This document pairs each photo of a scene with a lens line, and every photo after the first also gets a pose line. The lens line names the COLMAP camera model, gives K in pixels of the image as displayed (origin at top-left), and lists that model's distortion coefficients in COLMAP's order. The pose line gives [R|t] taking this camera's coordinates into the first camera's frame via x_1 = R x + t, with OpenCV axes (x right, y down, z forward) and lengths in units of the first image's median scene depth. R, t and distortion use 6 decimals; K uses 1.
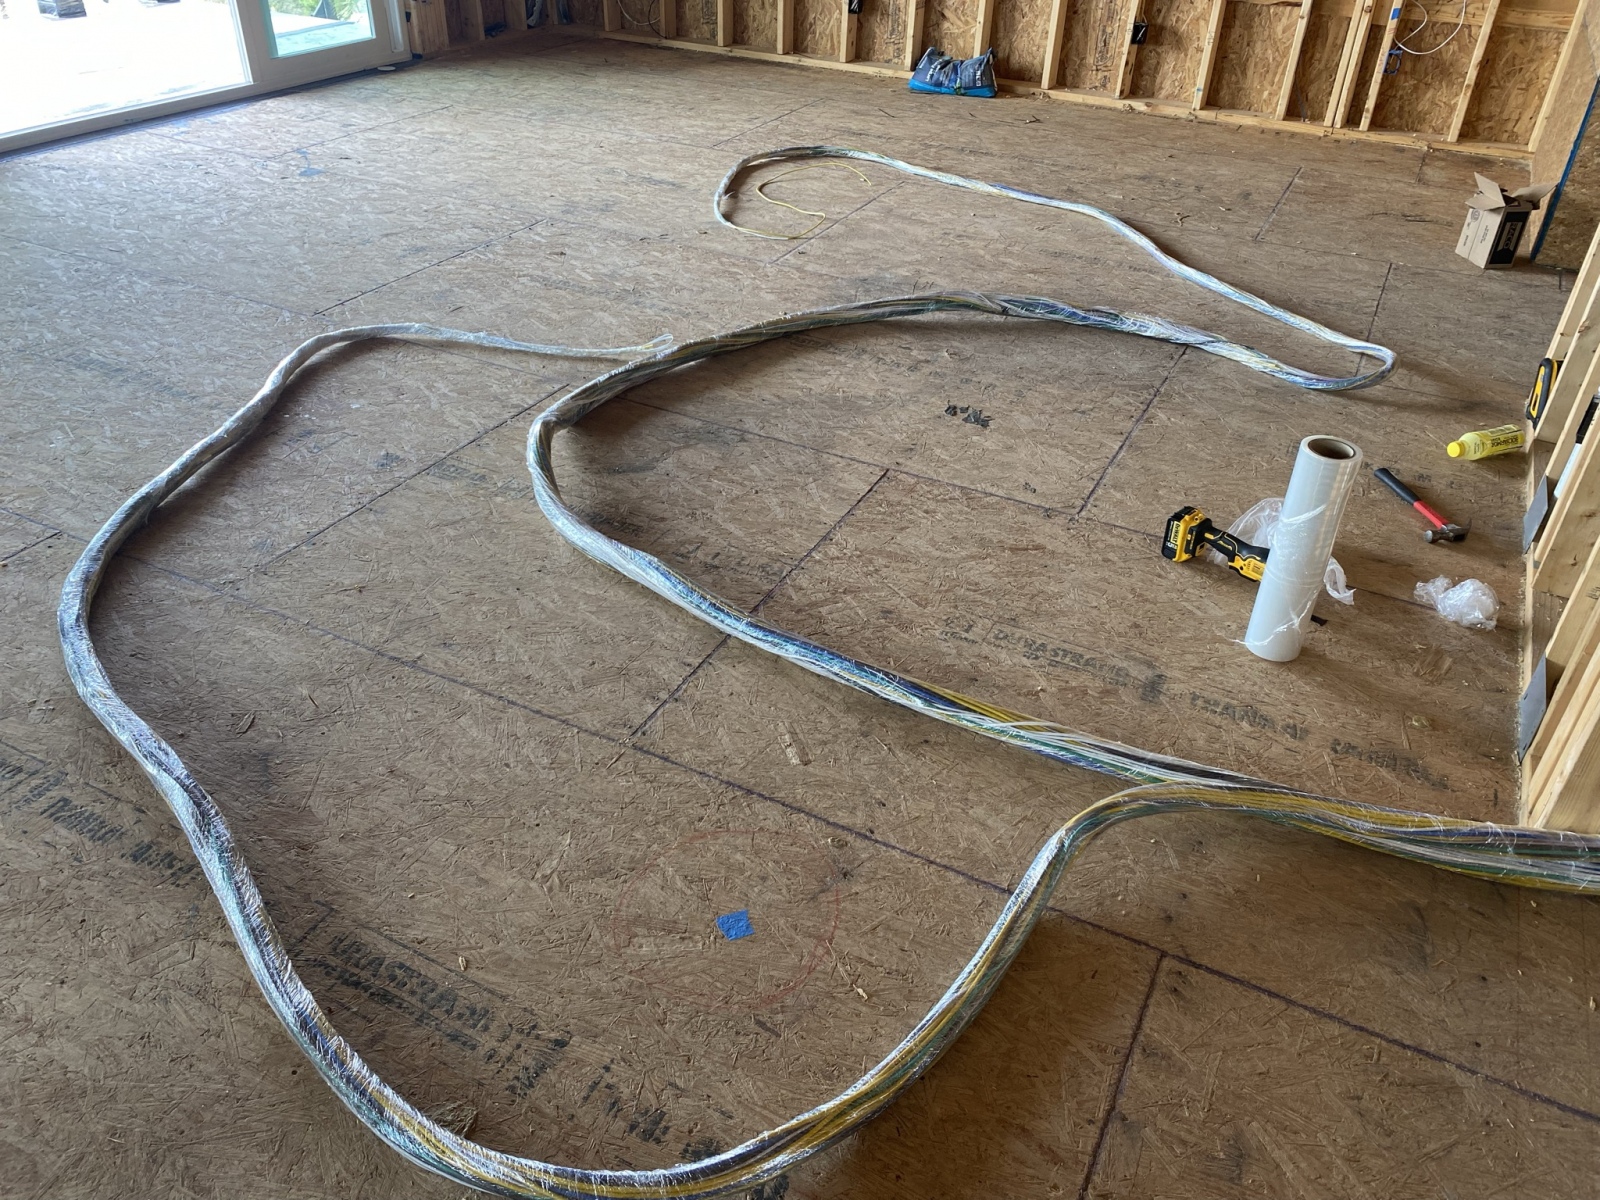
lens RADIAL K [[1223.6, 0, 803.2], [0, 1223.6, 580.6], [0, 0, 1]] dist [0.037568, -0.043428]
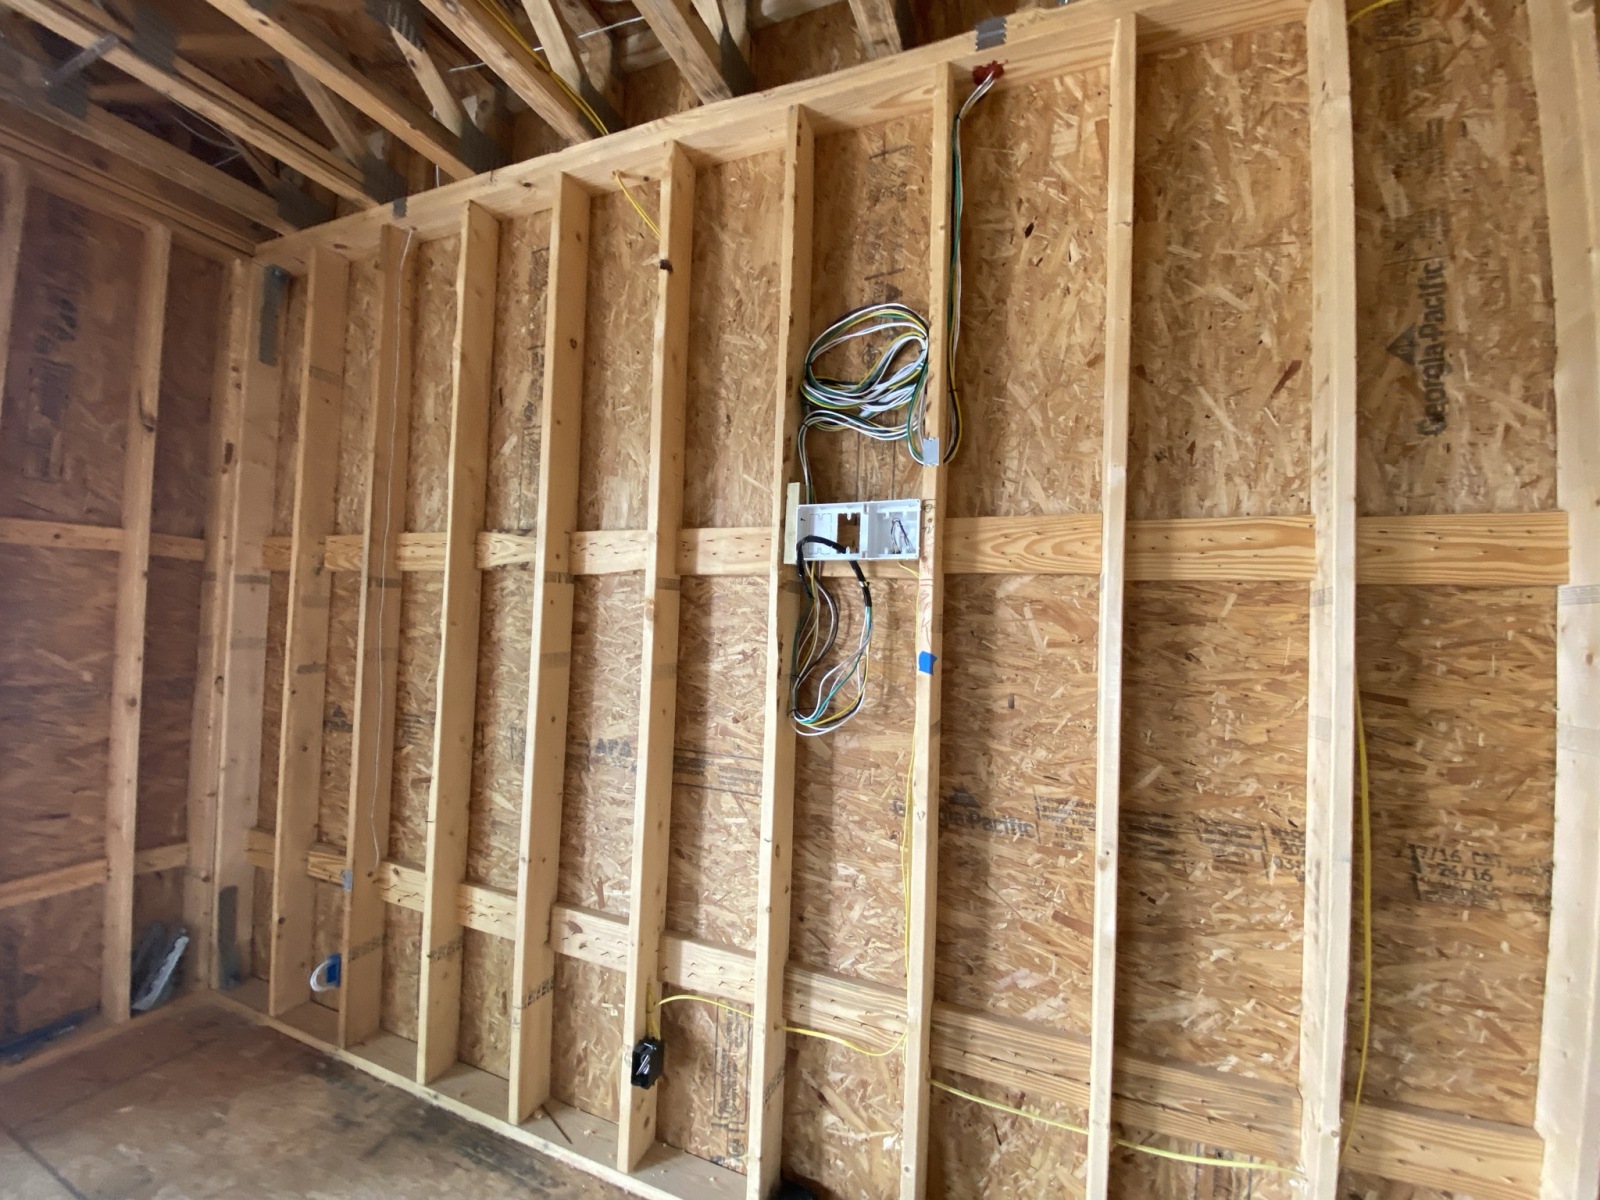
lens RADIAL K [[647.0, 0, 796.6], [0, 647.0, 601.8], [0, 0, 1]] dist [0.012987, -0.016729]
pose [[0.997551, 0.010751, 0.069113, 0.128618], [0.031264, 0.815380, -0.578081, -0.722950], [-0.062568, 0.578826, 0.813047, 1.042751]]
